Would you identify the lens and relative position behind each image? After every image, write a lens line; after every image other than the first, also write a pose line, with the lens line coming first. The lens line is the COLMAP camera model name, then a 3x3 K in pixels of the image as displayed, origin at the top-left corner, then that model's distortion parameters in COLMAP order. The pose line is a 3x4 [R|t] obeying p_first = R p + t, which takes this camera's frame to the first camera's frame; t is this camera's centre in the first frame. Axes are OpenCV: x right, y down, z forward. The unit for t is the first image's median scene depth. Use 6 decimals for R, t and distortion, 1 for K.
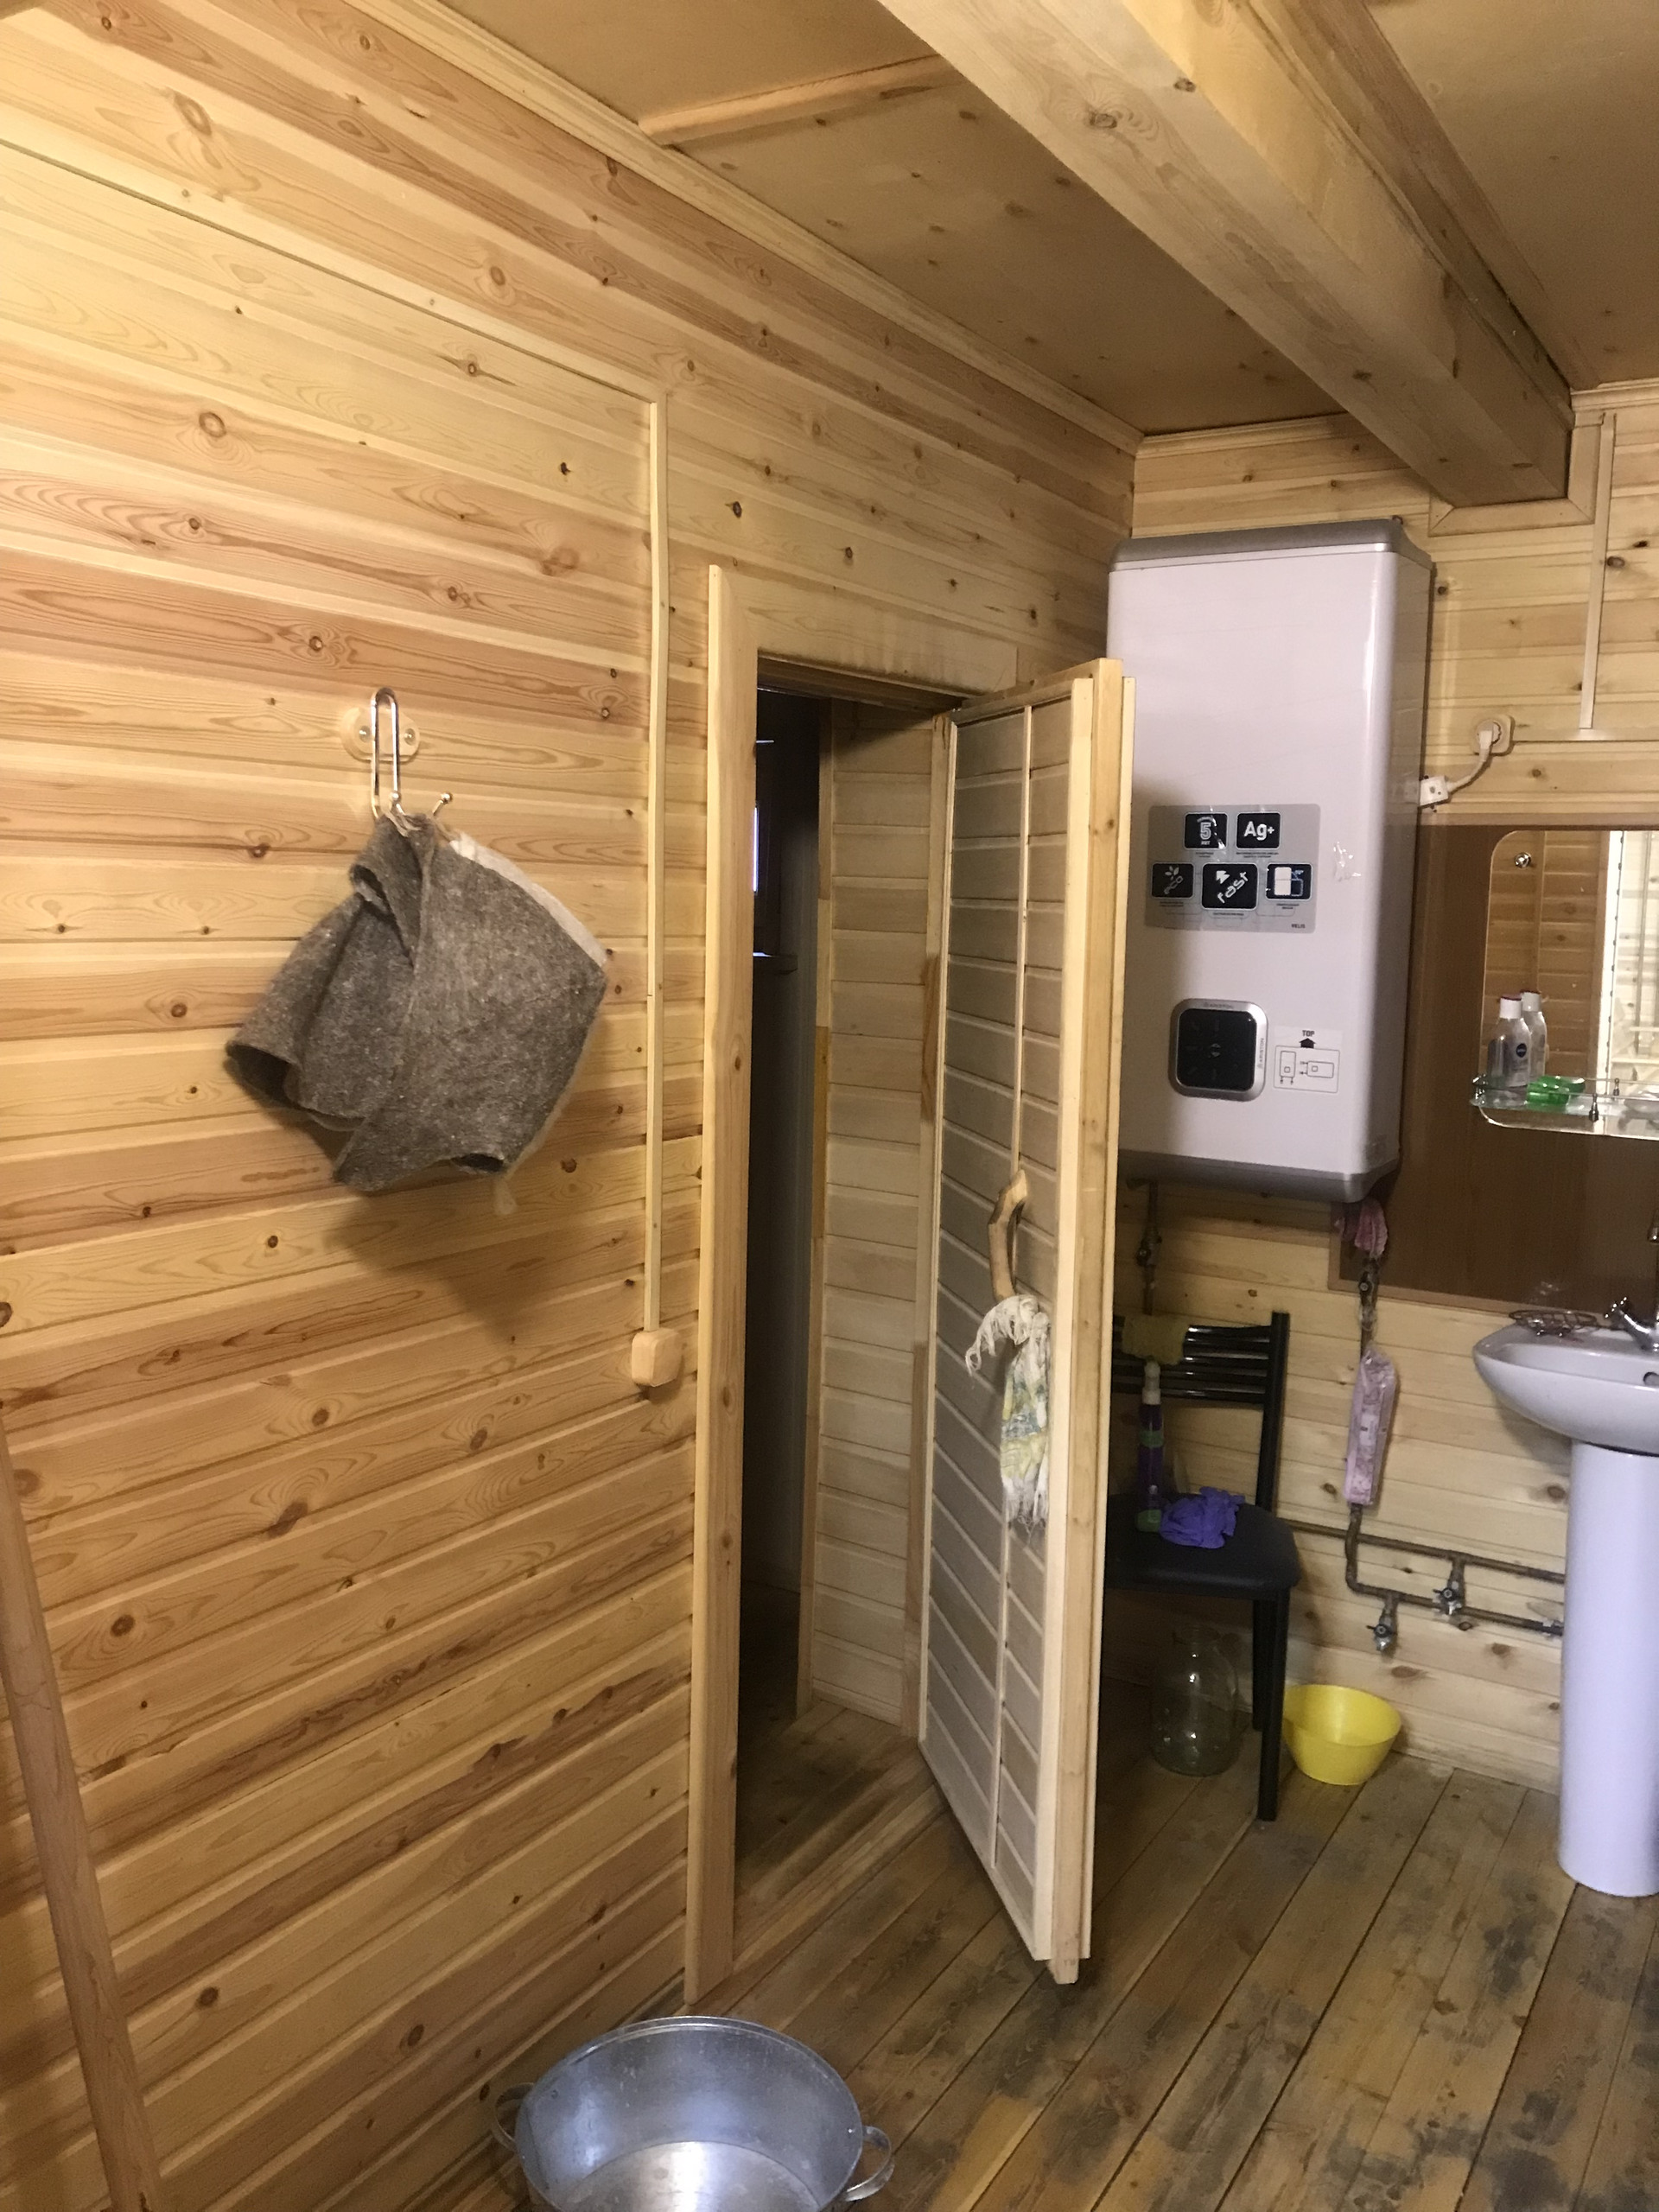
lens RADIAL K [[1817.5, 0, 834.4], [0, 1817.5, 1102.3], [0, 0, 1]] dist [0.046837, -0.036192]
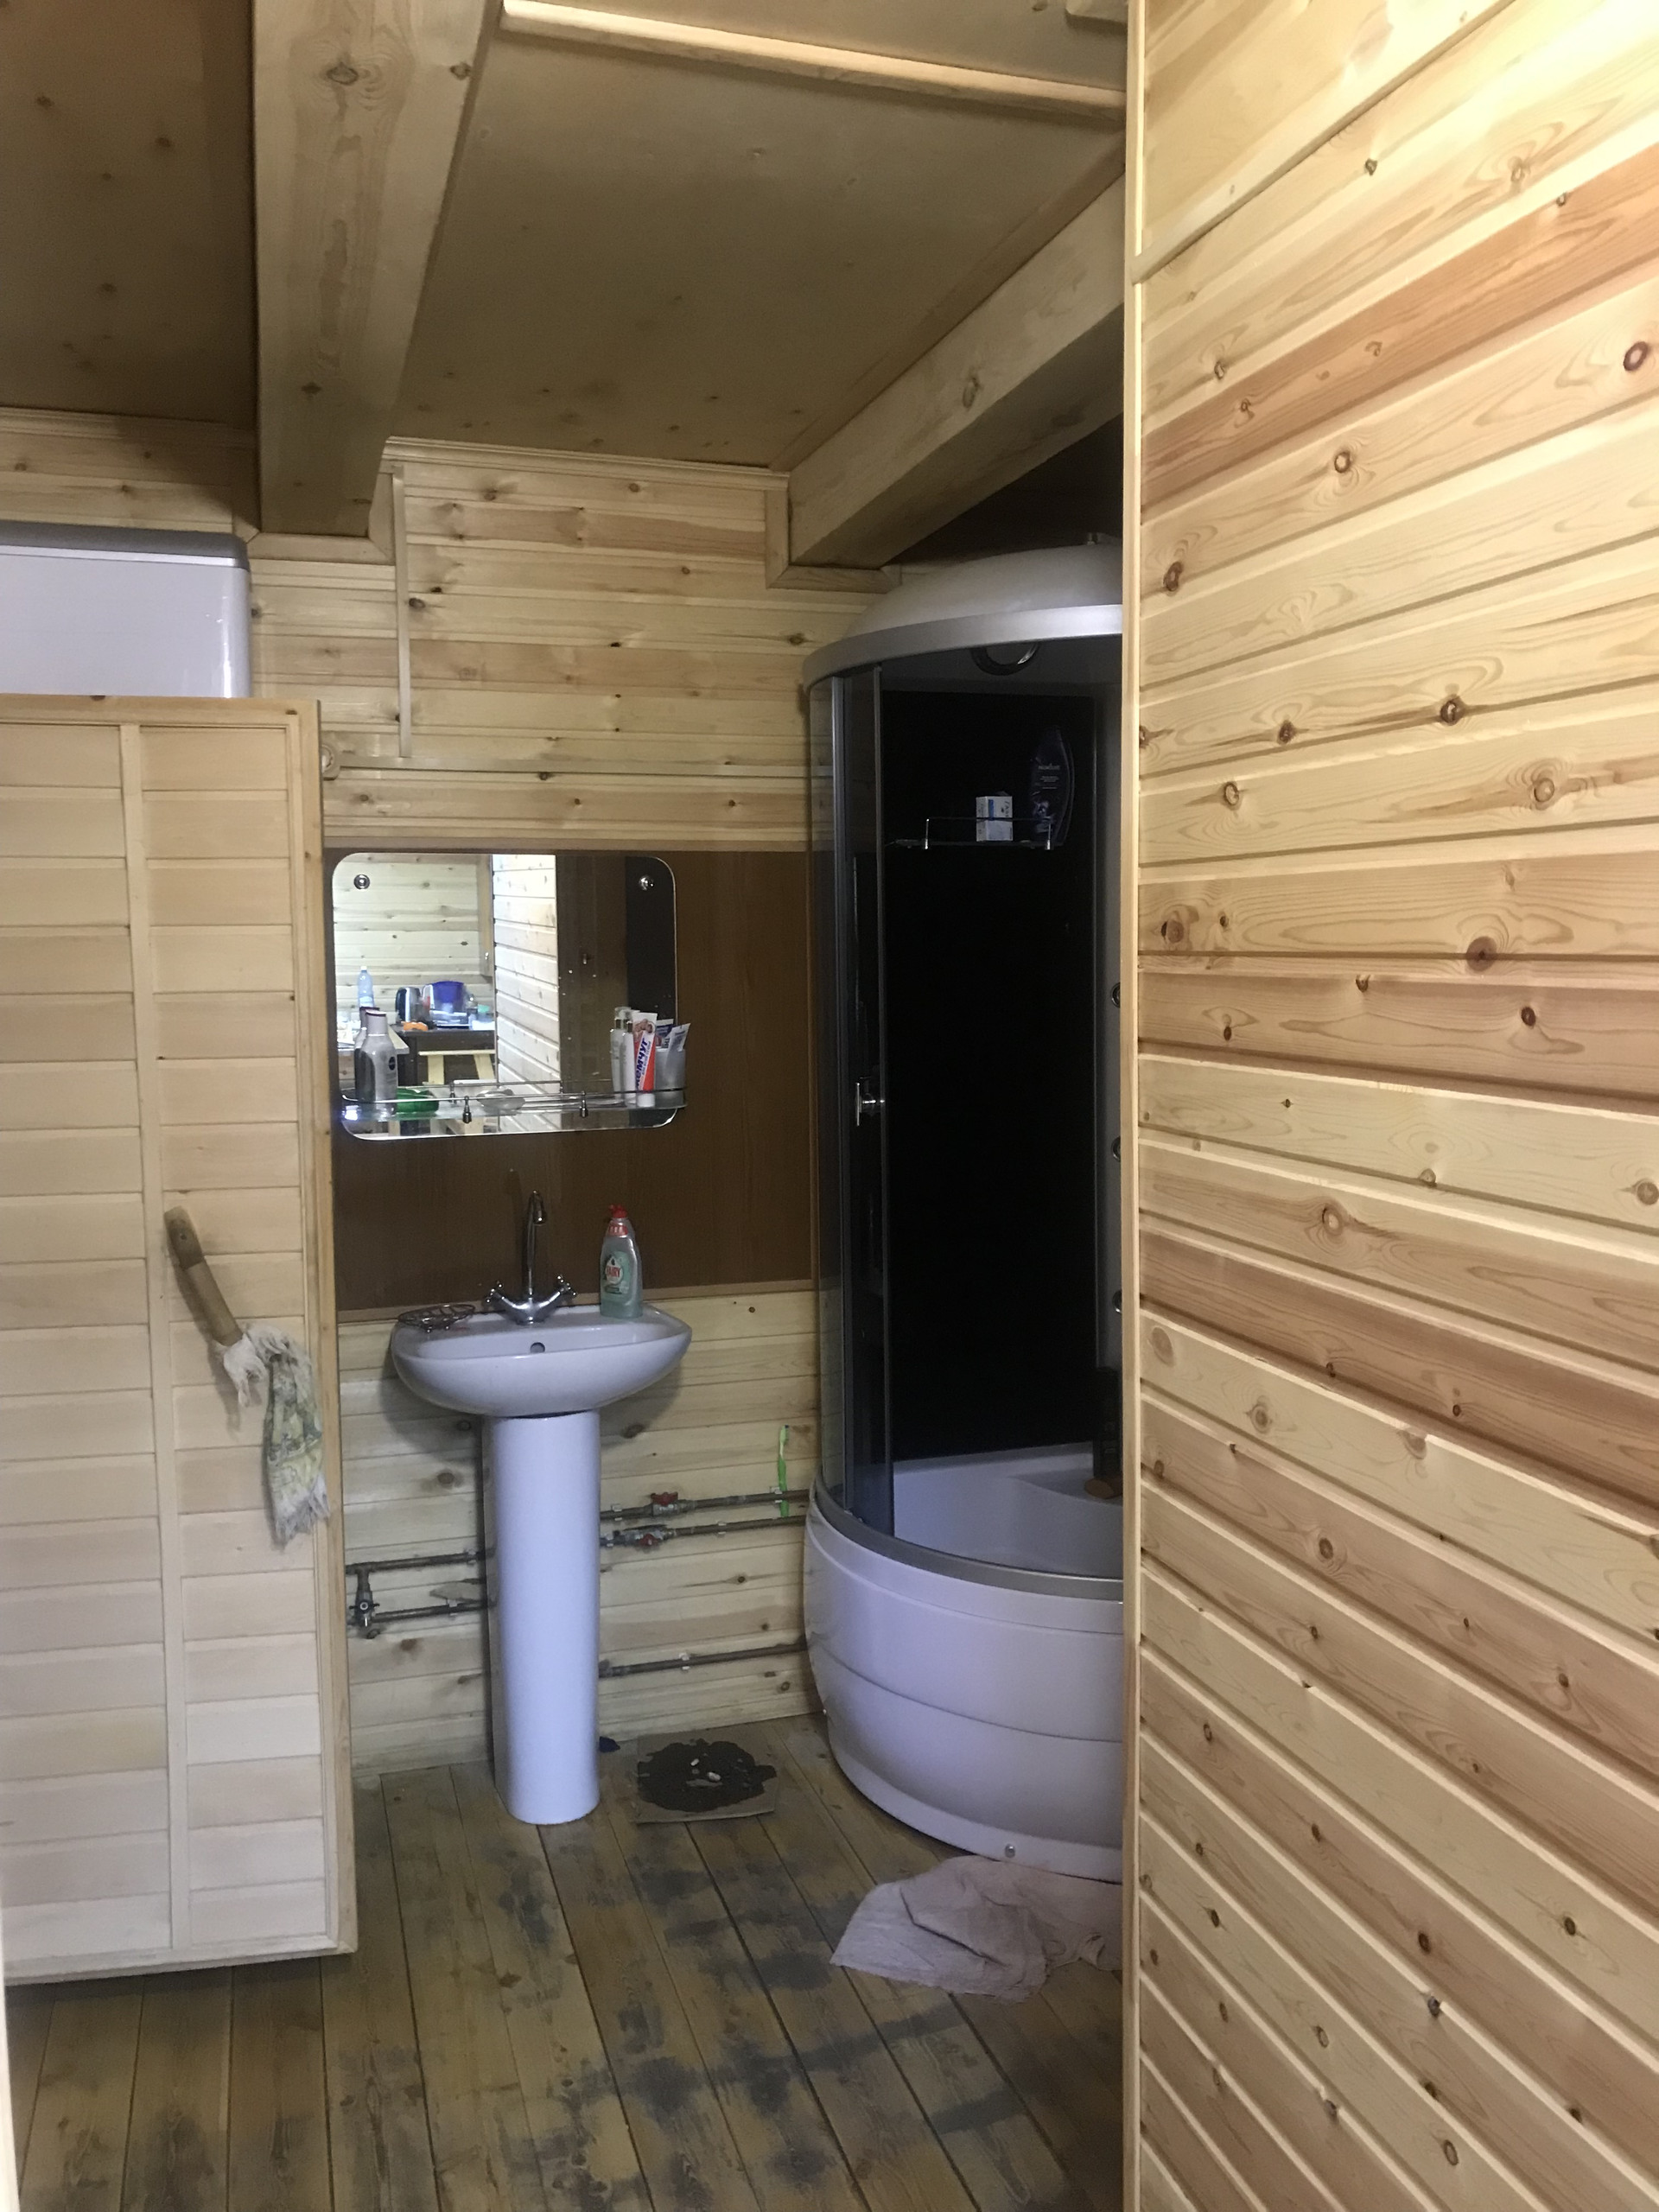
lens RADIAL K [[1817.5, 0, 830.4], [0, 1817.5, 1103.4], [0, 0, 1]] dist [0.046837, -0.036192]
pose [[0.667413, -0.104214, 0.737359, -0.250006], [0.119530, 0.992313, 0.032057, -0.010541], [-0.735032, 0.066741, 0.674740, 0.130749]]
